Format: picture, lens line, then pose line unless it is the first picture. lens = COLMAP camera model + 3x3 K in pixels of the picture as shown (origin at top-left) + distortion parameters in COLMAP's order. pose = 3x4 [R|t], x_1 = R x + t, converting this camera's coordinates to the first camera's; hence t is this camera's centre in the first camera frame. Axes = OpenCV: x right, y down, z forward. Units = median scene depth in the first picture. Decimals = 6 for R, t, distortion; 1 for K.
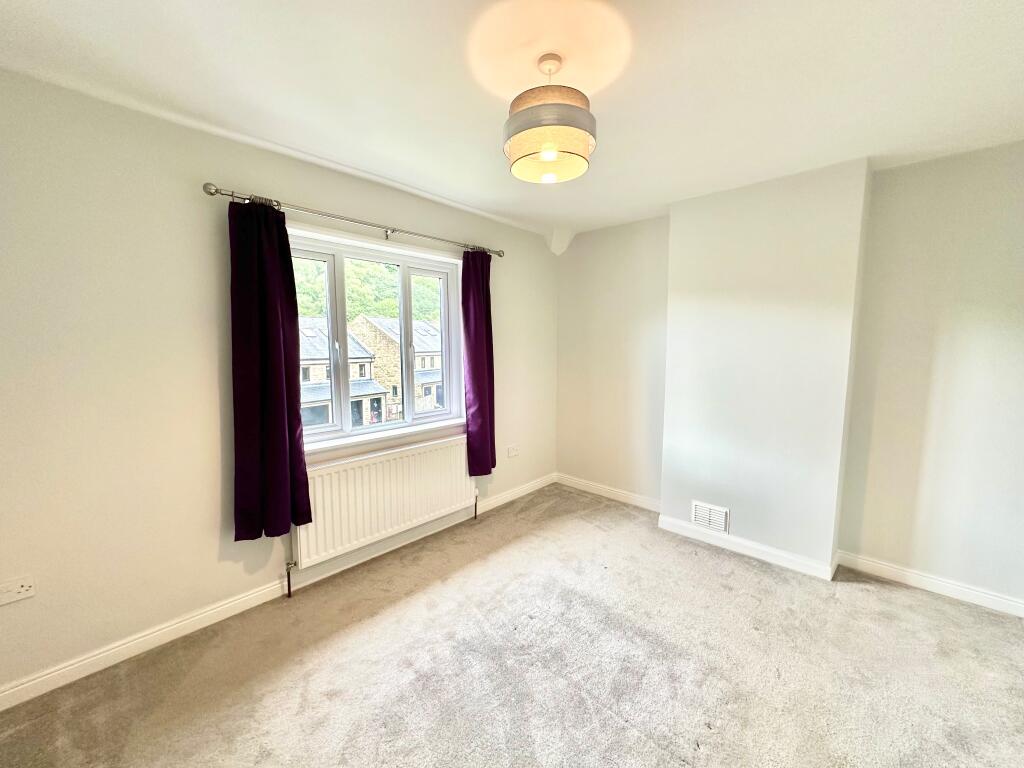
lens RADIAL K [[409.6, 0, 510.4], [0, 409.6, 381.5], [0, 0, 1]] dist [-0.001880, -0.000175]
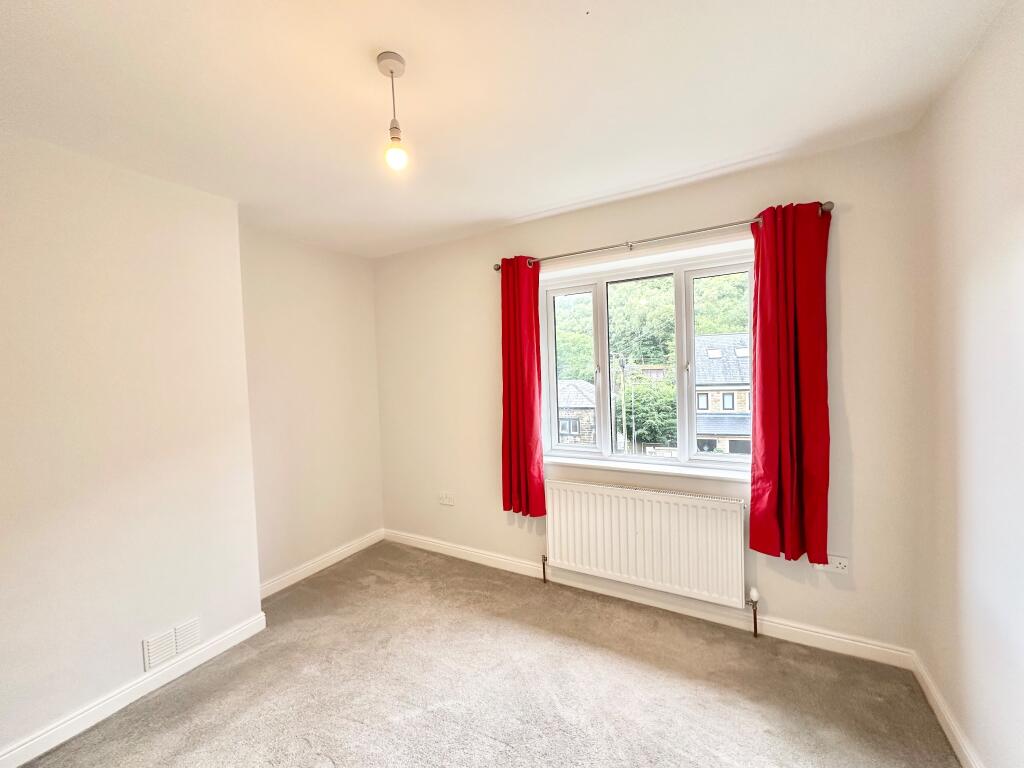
lens RADIAL K [[409.6, 0, 510.4], [0, 409.6, 381.5], [0, 0, 1]] dist [-0.001880, -0.000175]
pose [[0.238846, 0.026231, -0.970703, 0.405518], [-0.061009, 0.998066, 0.011958, -0.046814], [0.969139, 0.056366, 0.239985, 0.411831]]
